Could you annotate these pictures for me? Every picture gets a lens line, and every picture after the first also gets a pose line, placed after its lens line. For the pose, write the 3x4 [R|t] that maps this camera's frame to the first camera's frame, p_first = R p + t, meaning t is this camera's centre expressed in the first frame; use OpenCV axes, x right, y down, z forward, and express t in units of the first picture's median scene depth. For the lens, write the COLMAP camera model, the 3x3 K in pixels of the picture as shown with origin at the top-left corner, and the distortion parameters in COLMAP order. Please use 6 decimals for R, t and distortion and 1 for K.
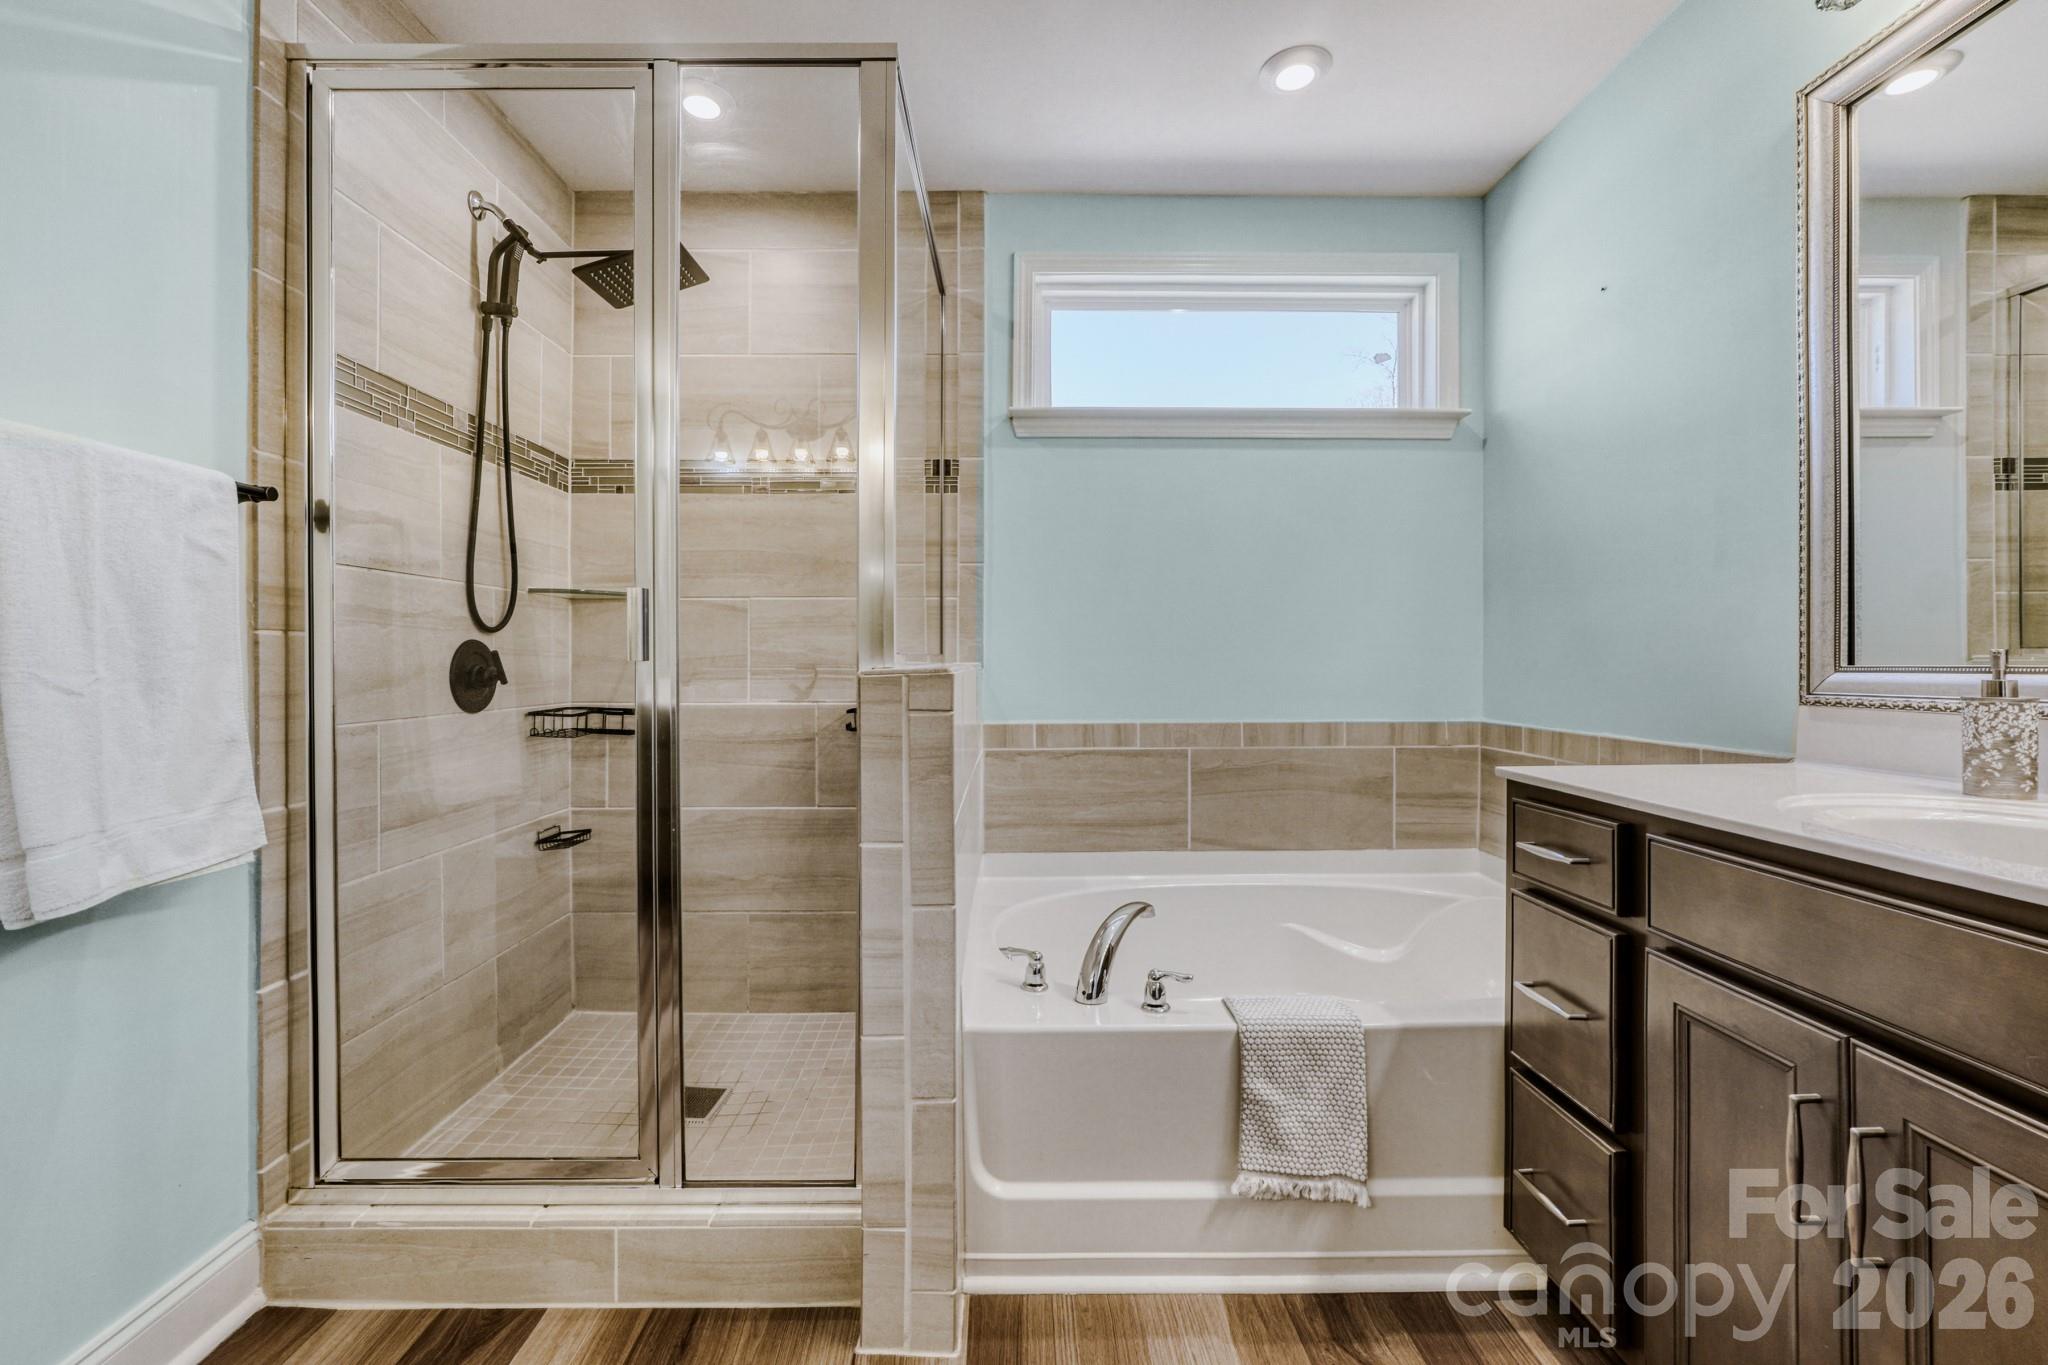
lens RADIAL K [[922.9, 0, 1030.2], [0, 922.9, 665.6], [0, 0, 1]] dist [-0.015822, 0.000309]
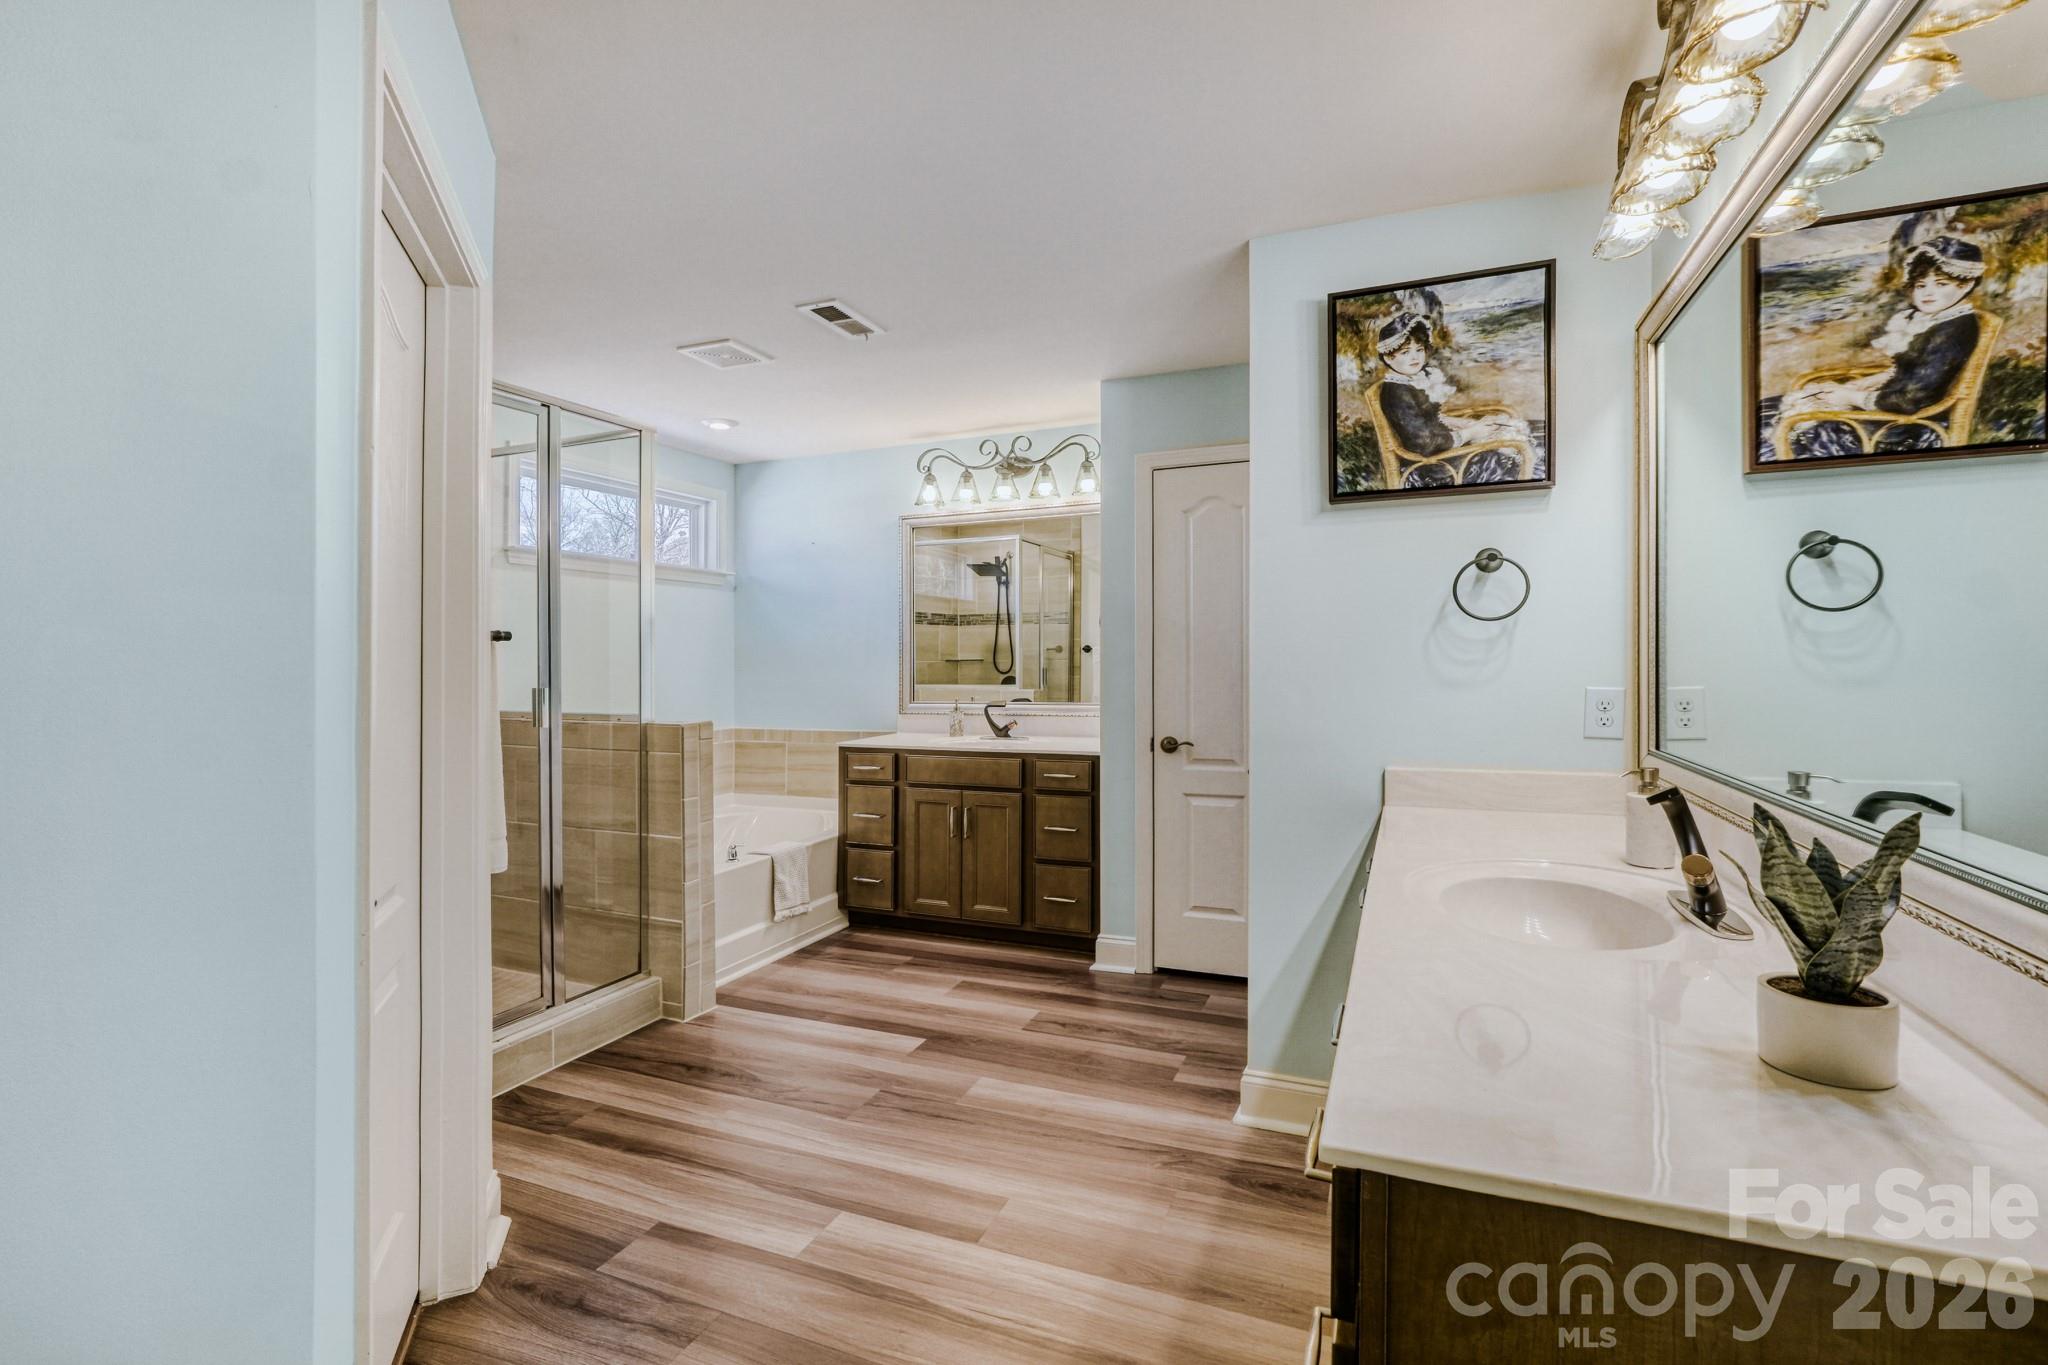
lens RADIAL K [[922.9, 0, 1030.2], [0, 922.9, 665.6], [0, 0, 1]] dist [-0.015822, 0.000309]
pose [[0.411918, -0.007991, 0.911186, -1.804024], [0.009756, 0.999943, 0.004360, -0.130254], [-0.911169, 0.007094, 0.411973, -0.691262]]
